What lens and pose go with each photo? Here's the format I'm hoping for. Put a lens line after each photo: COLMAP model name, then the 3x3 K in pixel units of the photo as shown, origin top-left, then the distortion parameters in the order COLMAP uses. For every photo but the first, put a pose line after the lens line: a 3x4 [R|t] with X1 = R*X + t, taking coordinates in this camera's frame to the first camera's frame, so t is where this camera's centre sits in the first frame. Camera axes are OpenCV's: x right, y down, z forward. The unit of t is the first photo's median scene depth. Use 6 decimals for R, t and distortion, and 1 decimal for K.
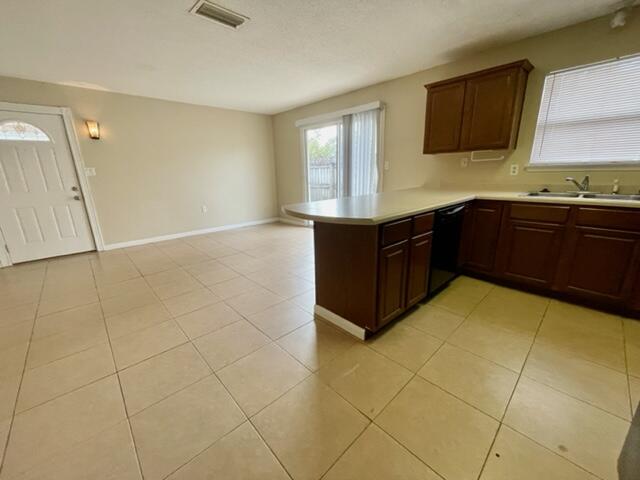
lens RADIAL K [[259.4, 0, 318.6], [0, 259.4, 240.9], [0, 0, 1]] dist [-0.001832, 0.000374]
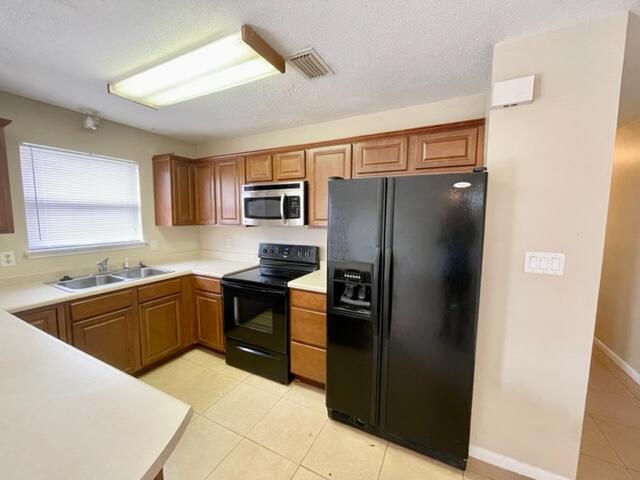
lens RADIAL K [[259.4, 0, 318.6], [0, 259.4, 240.9], [0, 0, 1]] dist [-0.001832, 0.000374]
pose [[-0.337754, -0.070501, 0.938590, -0.200256], [0.248596, 0.955099, 0.161199, -0.243452], [-0.907812, 0.287776, -0.305062, 0.472365]]
